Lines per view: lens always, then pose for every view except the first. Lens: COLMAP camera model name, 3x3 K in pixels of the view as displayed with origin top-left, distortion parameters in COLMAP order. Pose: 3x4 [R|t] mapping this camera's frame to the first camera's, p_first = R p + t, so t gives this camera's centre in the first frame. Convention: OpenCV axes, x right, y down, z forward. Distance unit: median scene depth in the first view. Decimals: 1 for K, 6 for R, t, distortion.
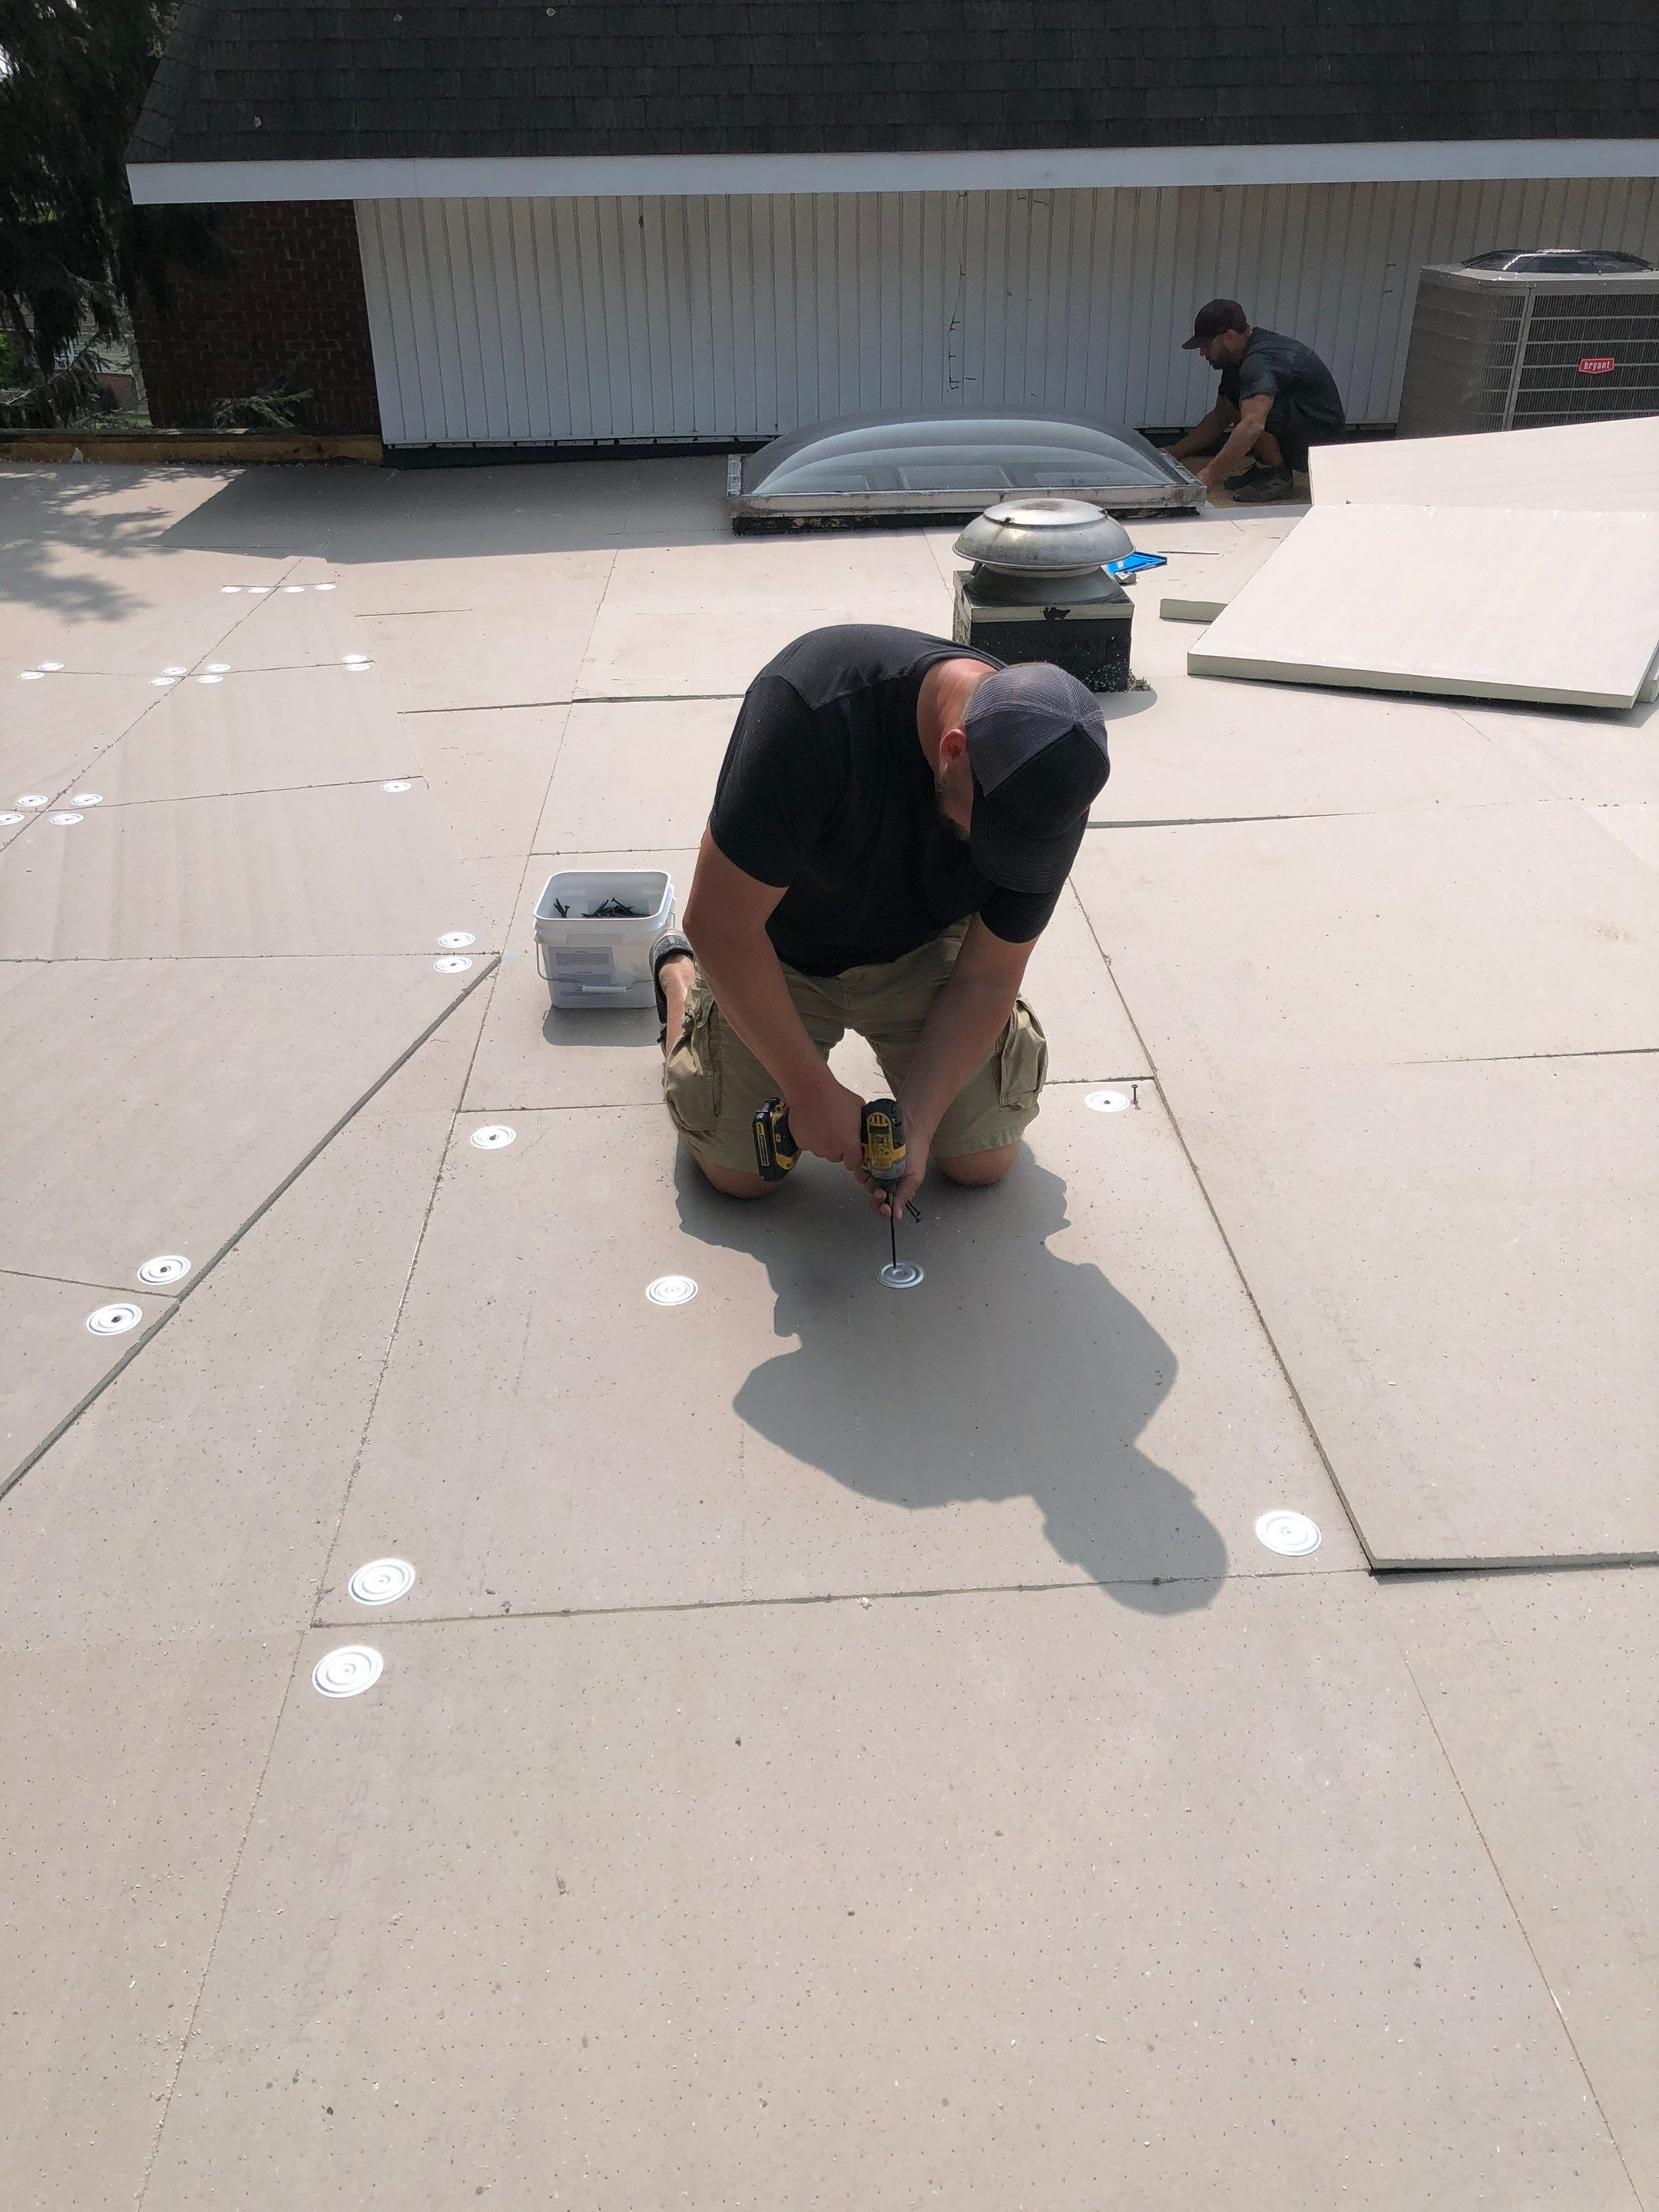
lens RADIAL K [[1753.8, 0, 829.5], [0, 1753.8, 1106.0], [0, 0, 1]] dist [0.005790, -0.002619]
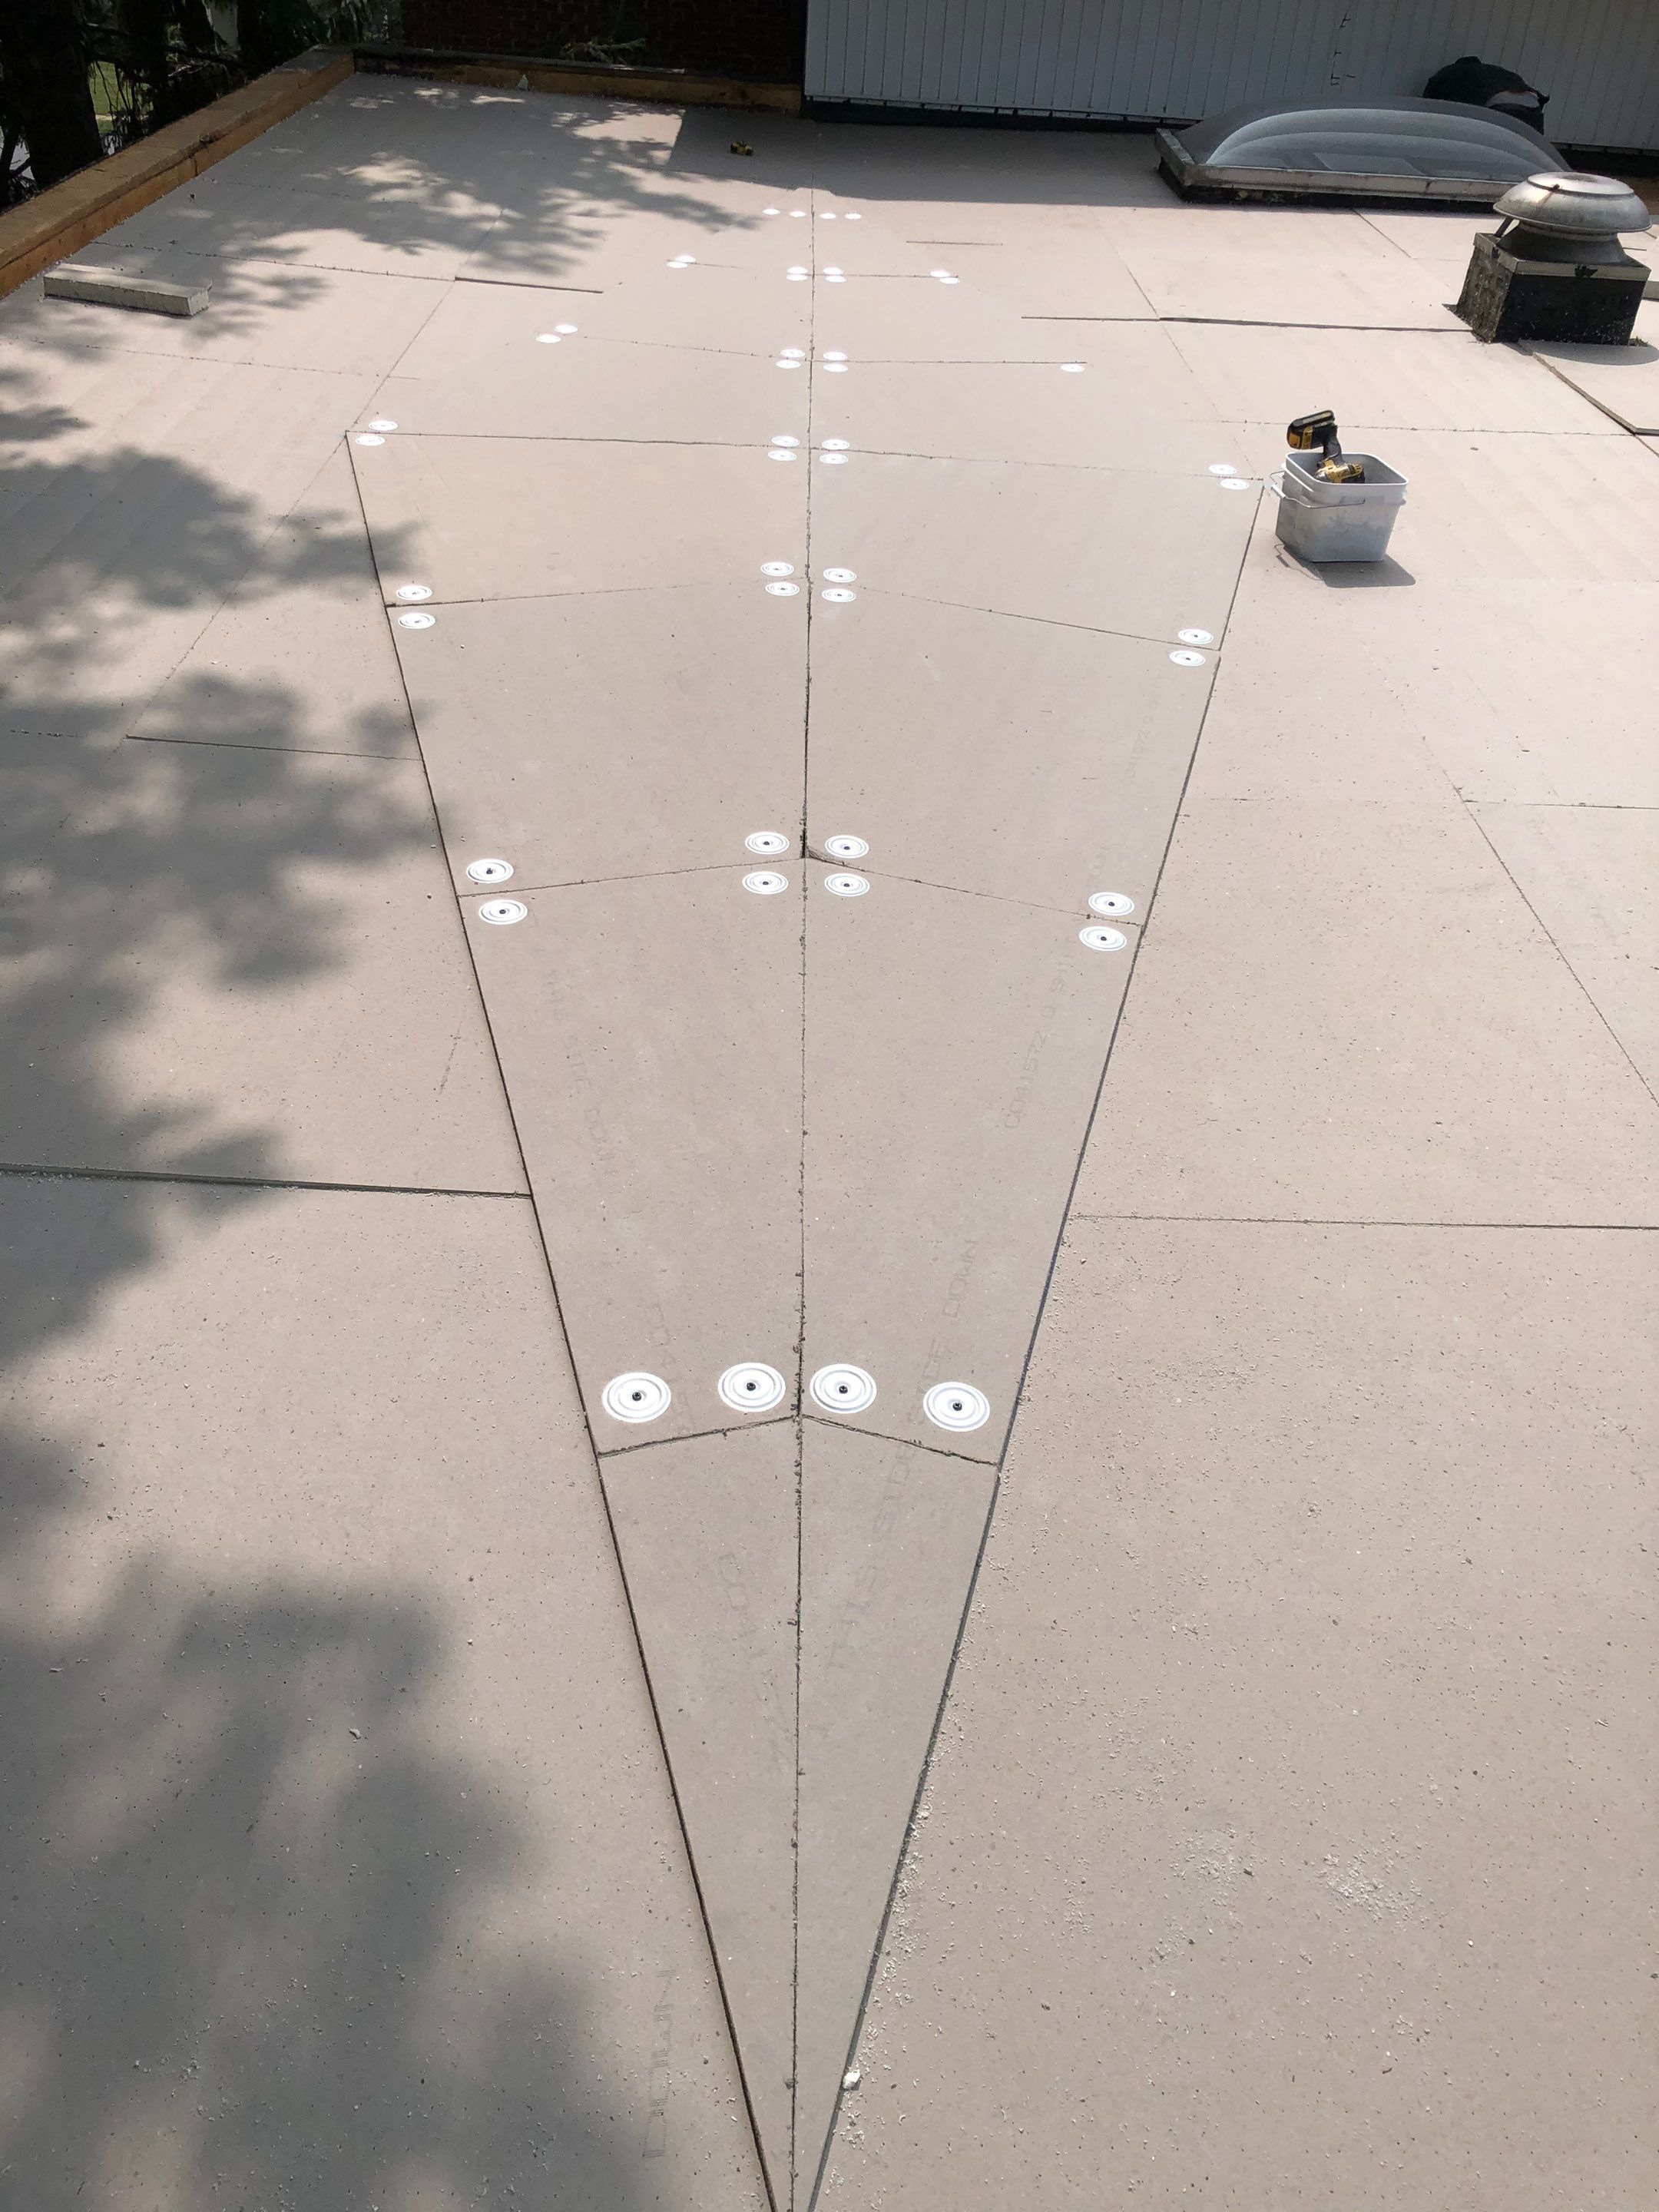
lens RADIAL K [[1753.8, 0, 829.5], [0, 1753.8, 1106.0], [0, 0, 1]] dist [0.005790, -0.002619]
pose [[0.997049, 0.074274, 0.019399, -0.262218], [-0.076167, 0.988662, 0.129410, 0.120910], [-0.009567, -0.130505, 0.991401, -0.192583]]
